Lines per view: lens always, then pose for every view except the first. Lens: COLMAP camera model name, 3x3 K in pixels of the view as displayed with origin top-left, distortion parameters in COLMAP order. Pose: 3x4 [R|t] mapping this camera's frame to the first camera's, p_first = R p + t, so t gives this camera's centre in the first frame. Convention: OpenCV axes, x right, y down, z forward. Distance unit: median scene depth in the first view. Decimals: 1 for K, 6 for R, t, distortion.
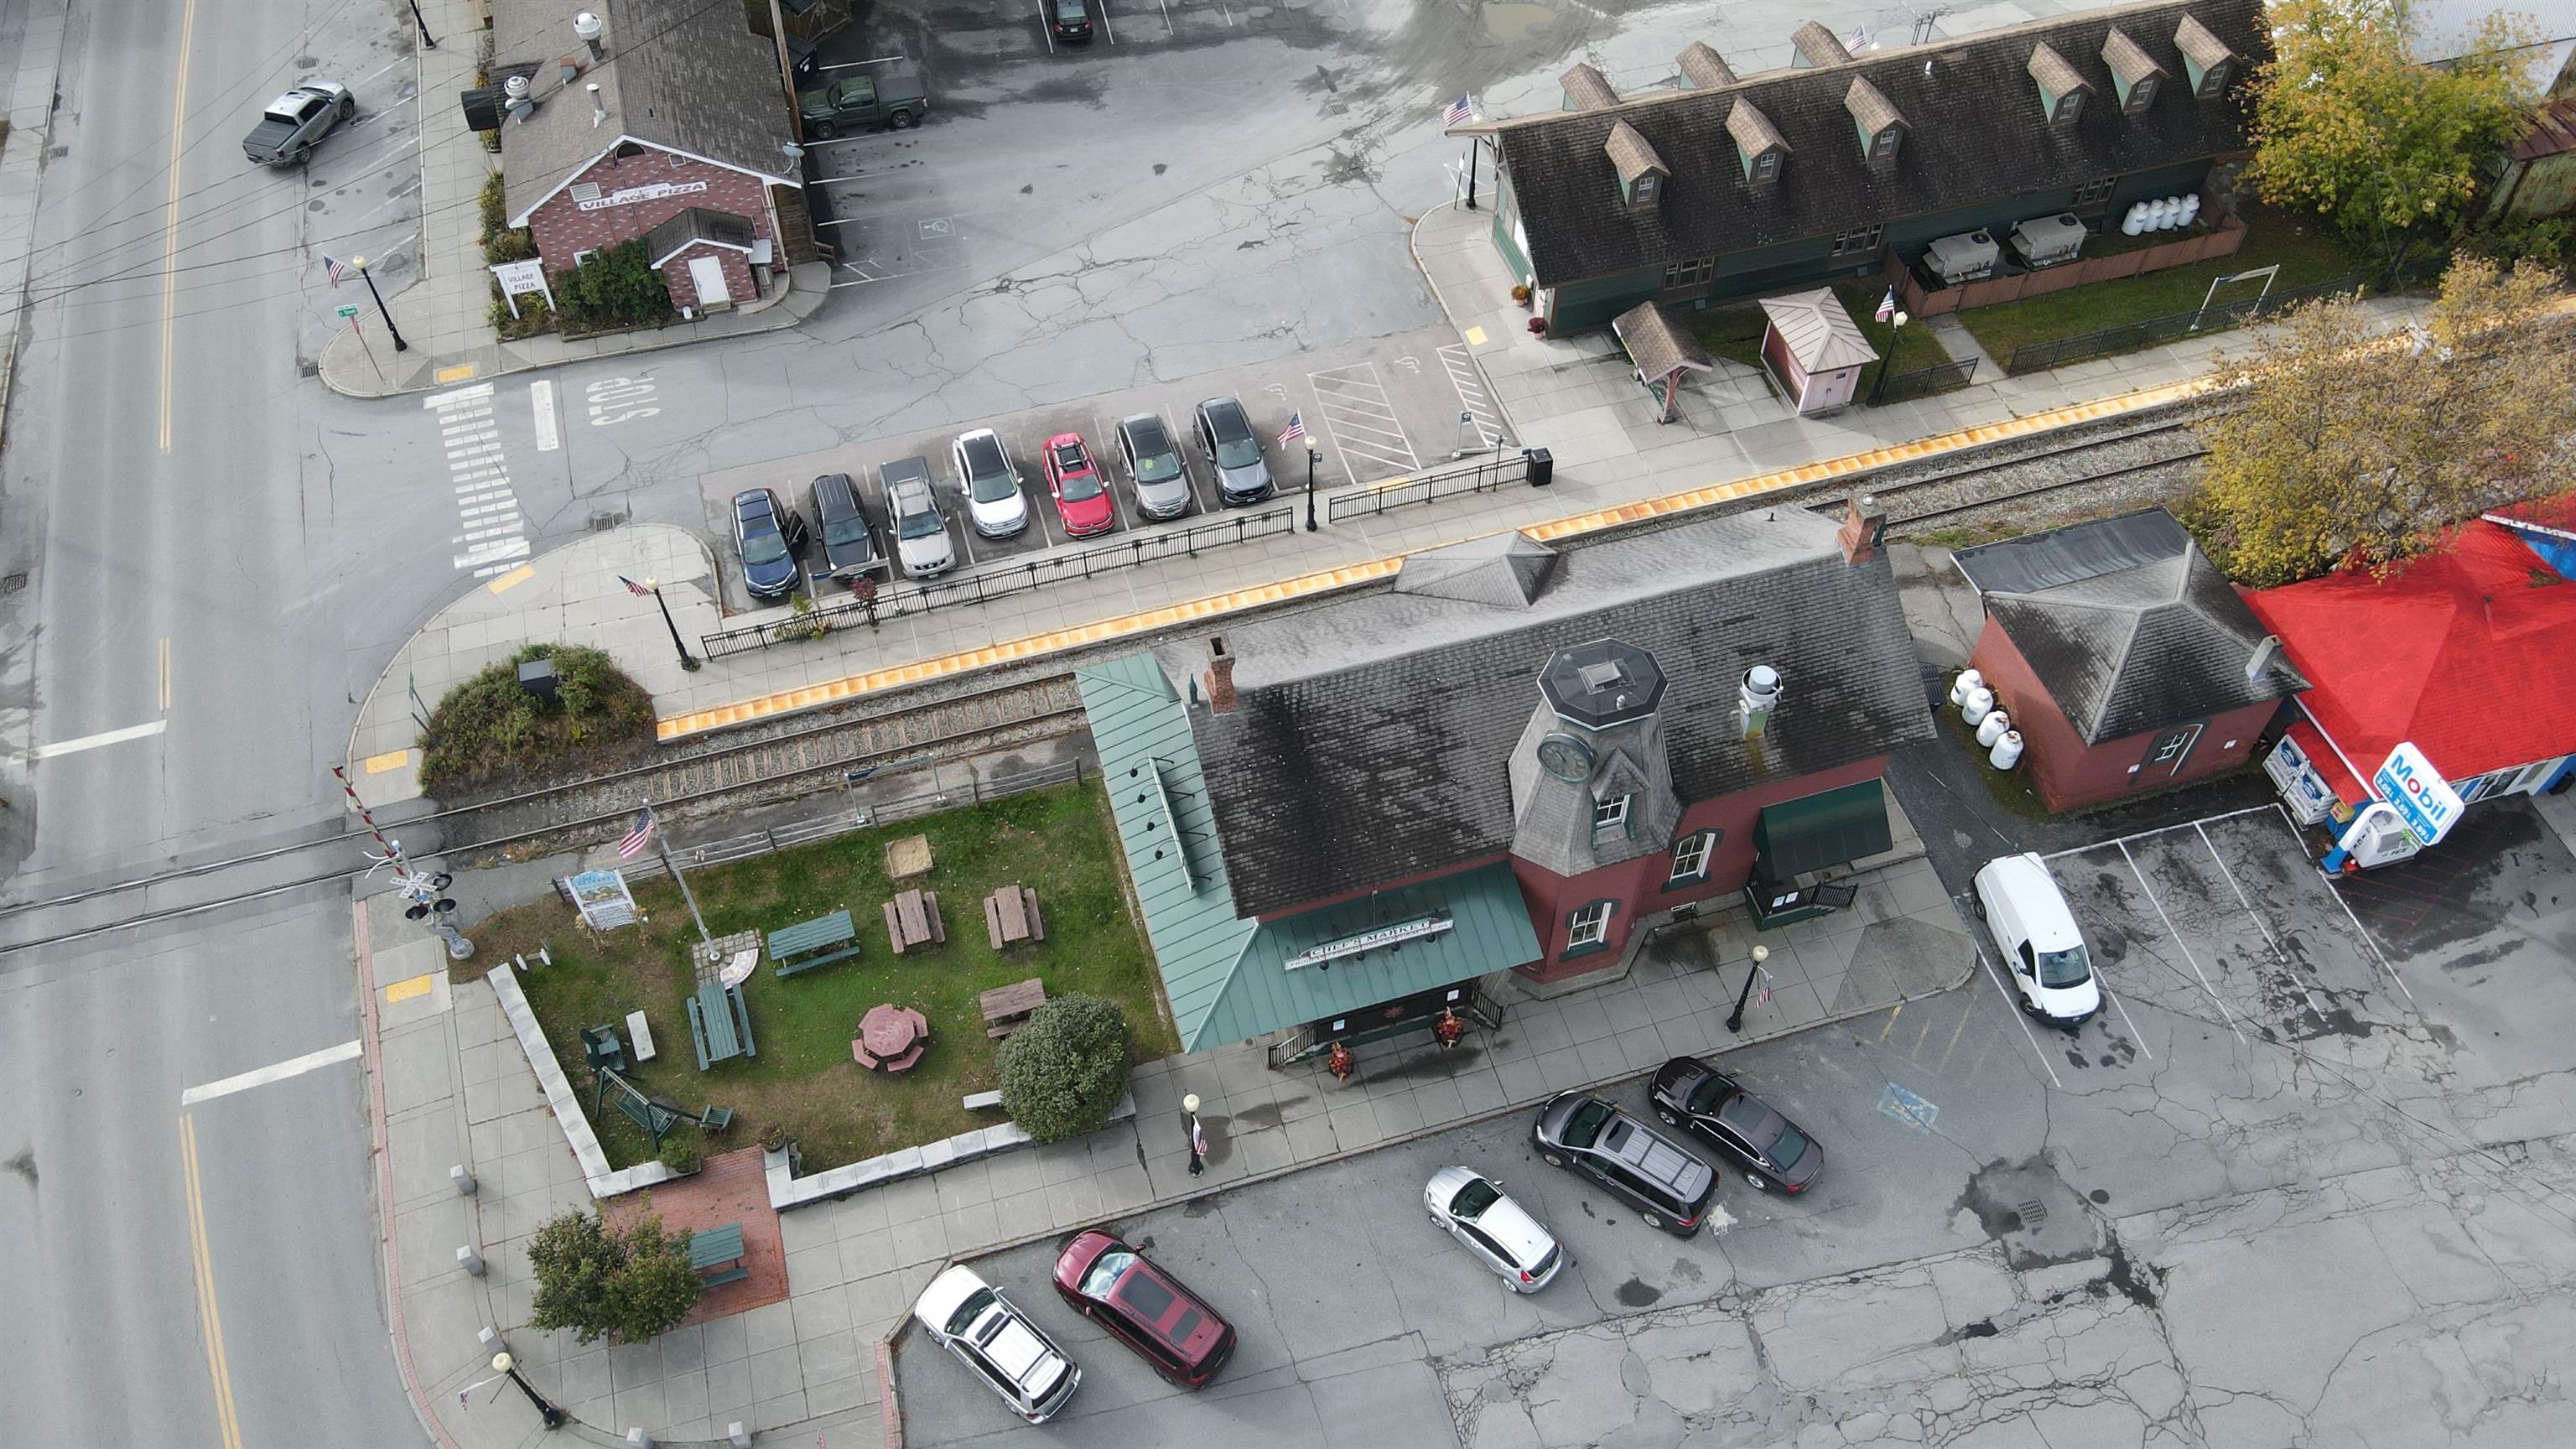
lens RADIAL K [[1901.7, 0, 1290.4], [0, 1901.7, 726.7], [0, 0, 1]] dist [0.014123, 0.011559]
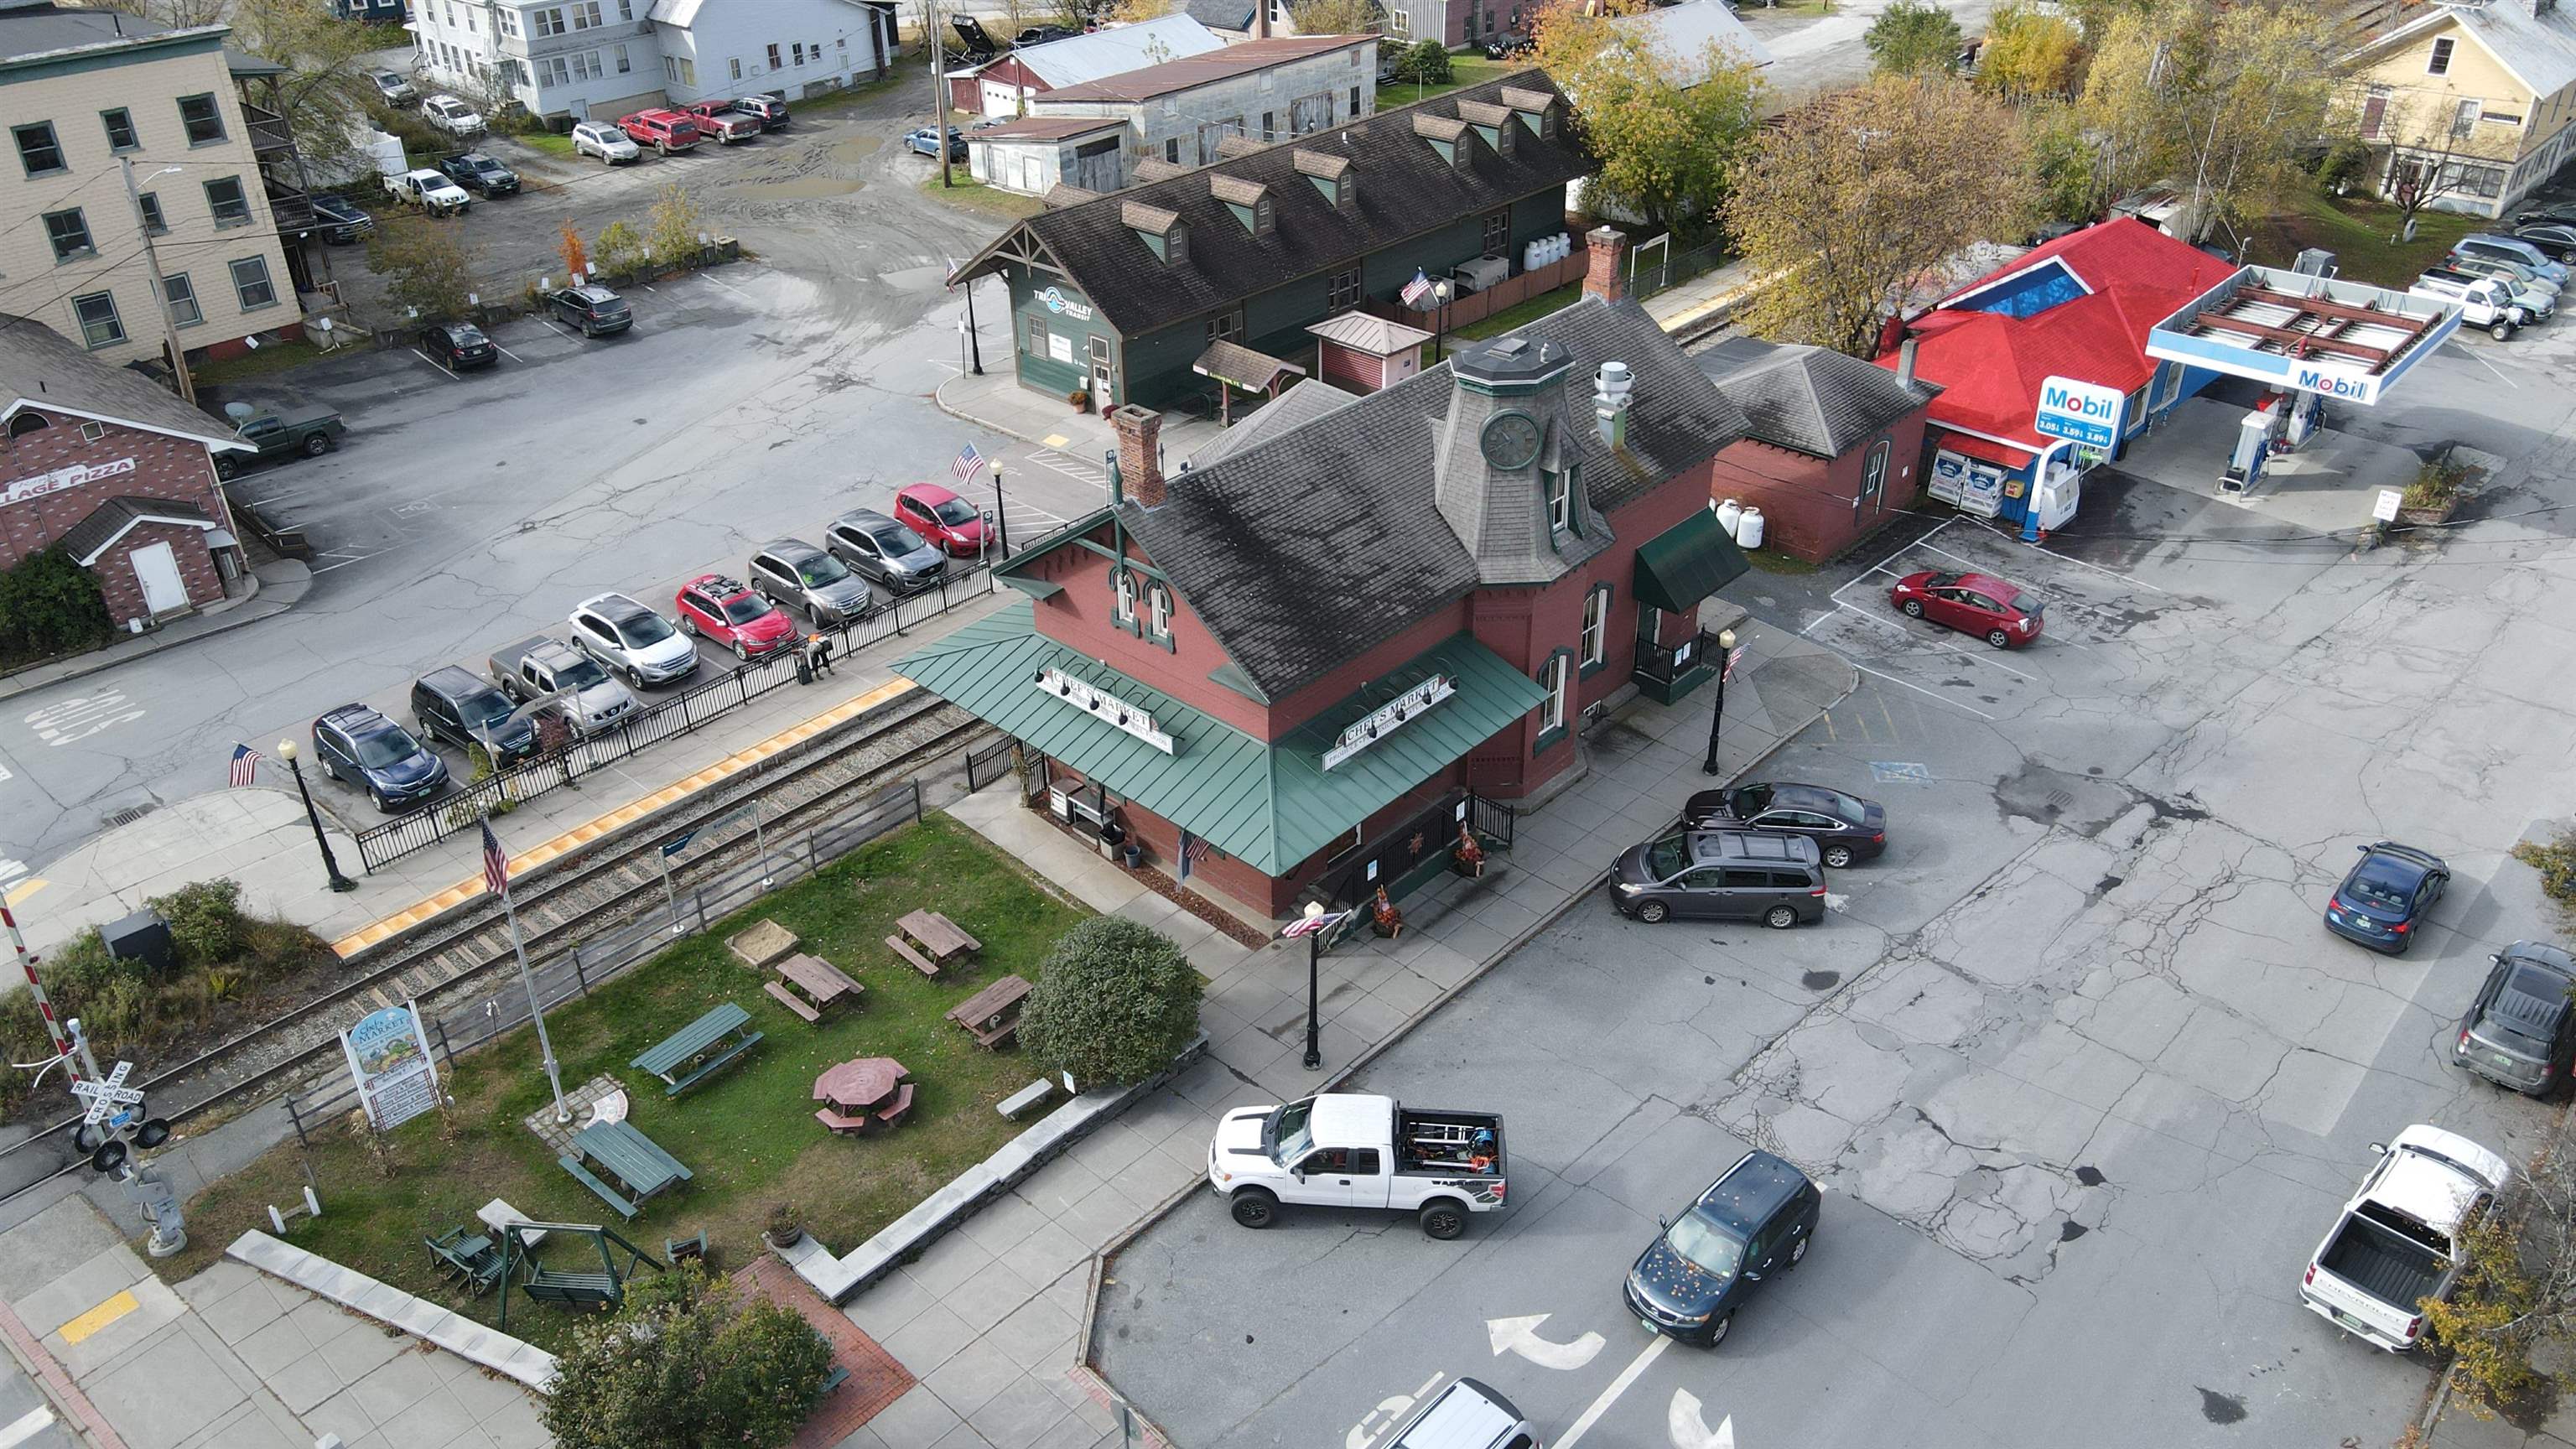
lens RADIAL K [[1901.7, 0, 1287.7], [0, 1901.7, 719.8], [0, 0, 1]] dist [0.014123, 0.011559]
pose [[0.859363, -0.274367, 0.431530, -0.318388], [0.411332, 0.872245, -0.264566, 0.275602], [-0.303812, 0.404861, 0.862431, 0.227599]]
